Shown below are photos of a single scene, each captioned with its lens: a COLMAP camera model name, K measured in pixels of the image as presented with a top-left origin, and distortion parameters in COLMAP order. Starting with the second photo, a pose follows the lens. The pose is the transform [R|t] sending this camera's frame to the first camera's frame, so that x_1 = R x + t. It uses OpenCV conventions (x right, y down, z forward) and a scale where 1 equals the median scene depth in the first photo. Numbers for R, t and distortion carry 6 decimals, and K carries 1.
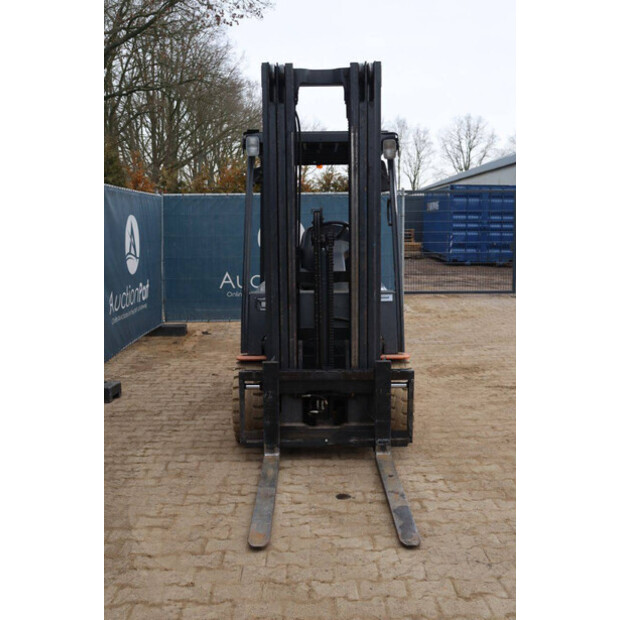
lens RADIAL K [[662.6, 0, 311.1], [0, 662.6, 309.2], [0, 0, 1]] dist [-0.005996, 0.000000]
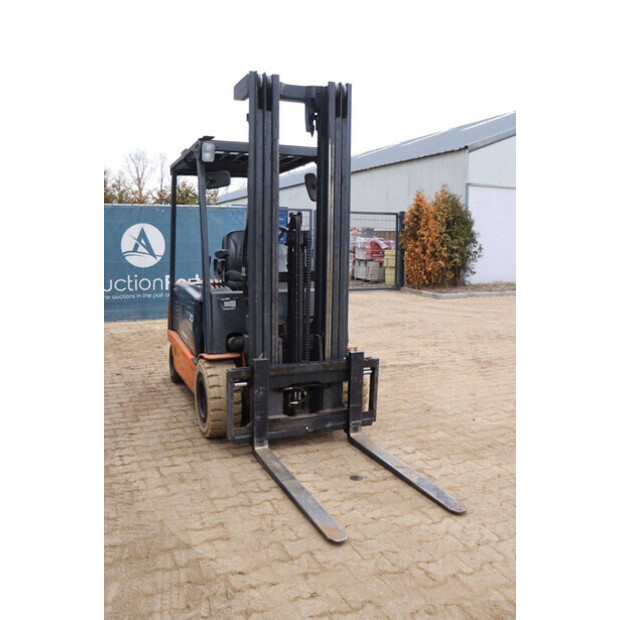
lens RADIAL K [[535.8, 0, 305.5], [0, 535.8, 310.8], [0, 0, 1]] dist [-0.092283, 0.045888]
pose [[0.922426, -0.032083, 0.384840, -0.322770], [0.029493, 0.999485, 0.012632, -0.004533], [-0.385047, -0.000302, 0.922897, 0.206282]]
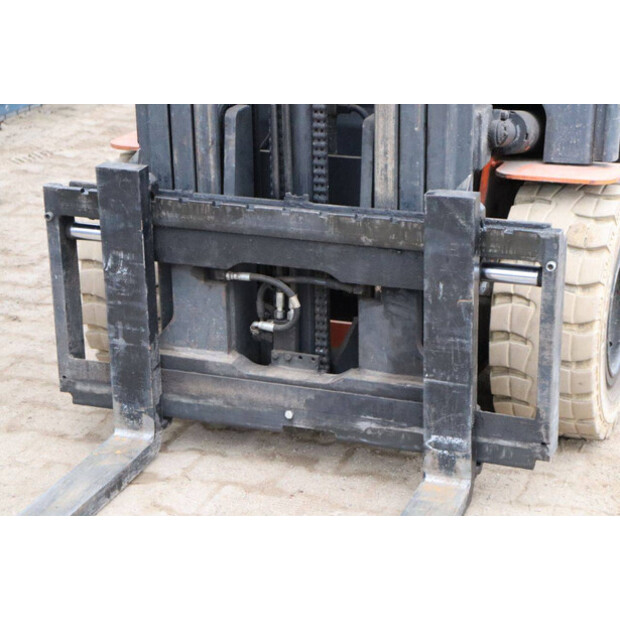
lens RADIAL K [[1443.3, 0, 312.2], [0, 1443.3, 306.4], [0, 0, 1]] dist [0.417579, 0.000000]
pose [[0.934267, 0.112638, -0.338316, 0.286652], [-0.038404, 0.975063, 0.218581, -0.014967], [0.354500, -0.191221, 0.915295, 0.364474]]
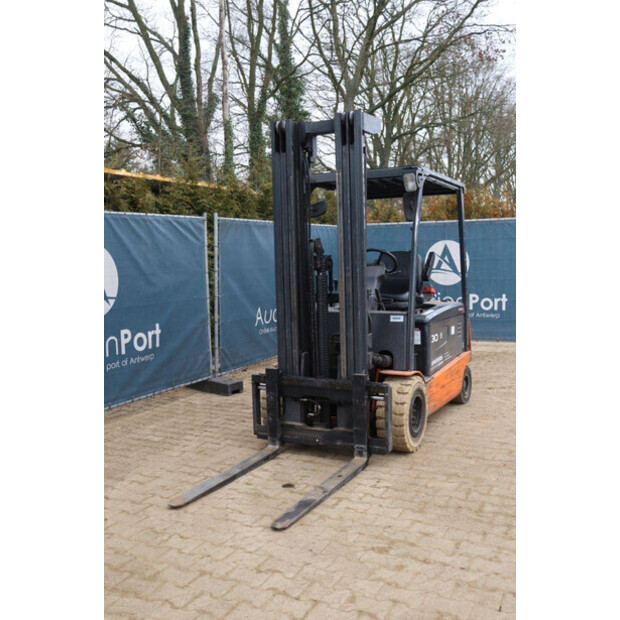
lens RADIAL K [[626.0, 0, 311.4], [0, 626.0, 307.8], [0, 0, 1]] dist [-0.038679, 0.000000]
pose [[0.887489, 0.025330, -0.460132, 0.529103], [-0.040304, 0.998929, -0.022746, -0.006330], [0.459063, 0.038732, 0.887559, 0.028251]]
